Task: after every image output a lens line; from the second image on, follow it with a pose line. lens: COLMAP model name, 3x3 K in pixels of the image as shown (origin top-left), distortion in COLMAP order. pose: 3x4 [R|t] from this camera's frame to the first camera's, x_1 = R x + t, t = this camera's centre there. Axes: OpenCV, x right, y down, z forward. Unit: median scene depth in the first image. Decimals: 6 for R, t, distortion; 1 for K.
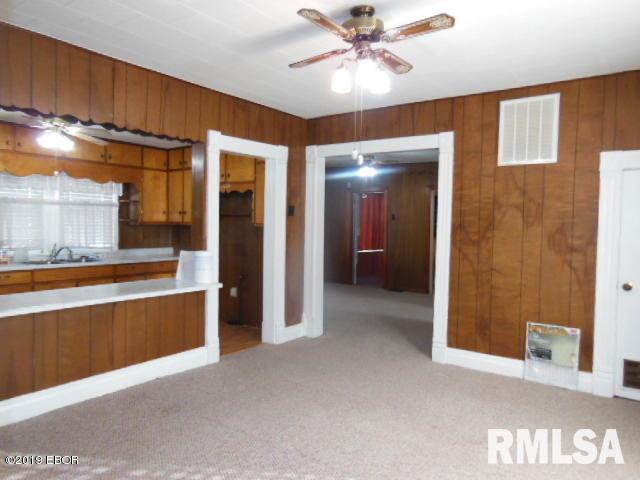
lens RADIAL K [[461.6, 0, 320.0], [0, 461.6, 240.0], [0, 0, 1]] dist [-0.043655, 0.077788]
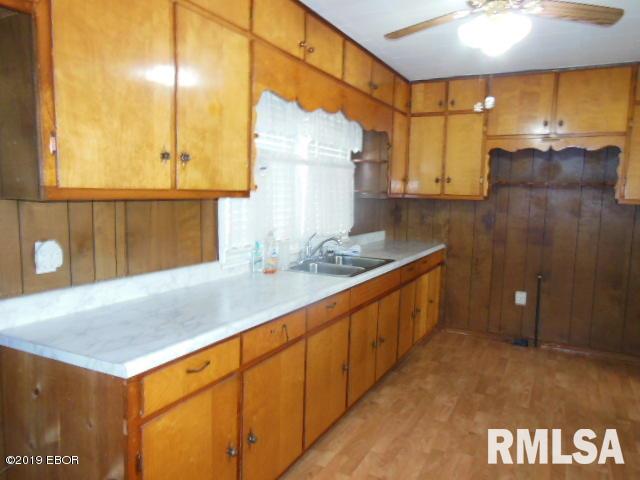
lens RADIAL K [[488.5, 0, 328.1], [0, 488.5, 238.3], [0, 0, 1]] dist [-0.037564, 0.138599]
pose [[0.986106, -0.007163, 0.165961, -0.850722], [-0.003861, 0.997812, 0.066004, -0.032153], [-0.166070, -0.065728, 0.983921, 0.496212]]
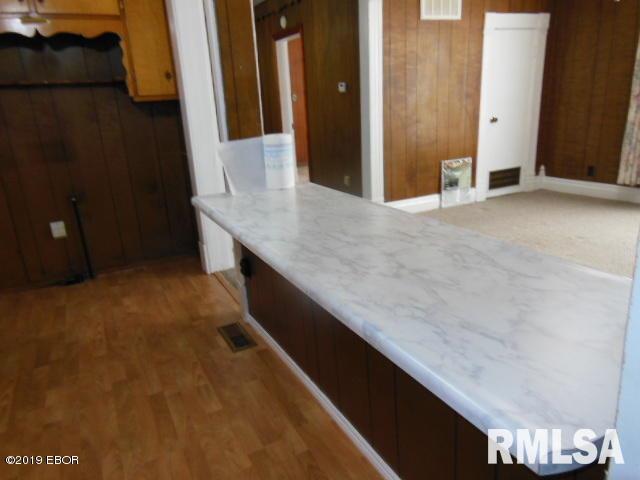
lens RADIAL K [[469.1, 0, 320.4], [0, 469.1, 250.7], [0, 0, 1]] dist [0.019224, 0.002898]
pose [[0.460917, -0.318887, 0.828170, -0.764695], [0.098216, 0.945807, 0.309521, -0.015661], [-0.881991, -0.061324, 0.467259, 0.639337]]
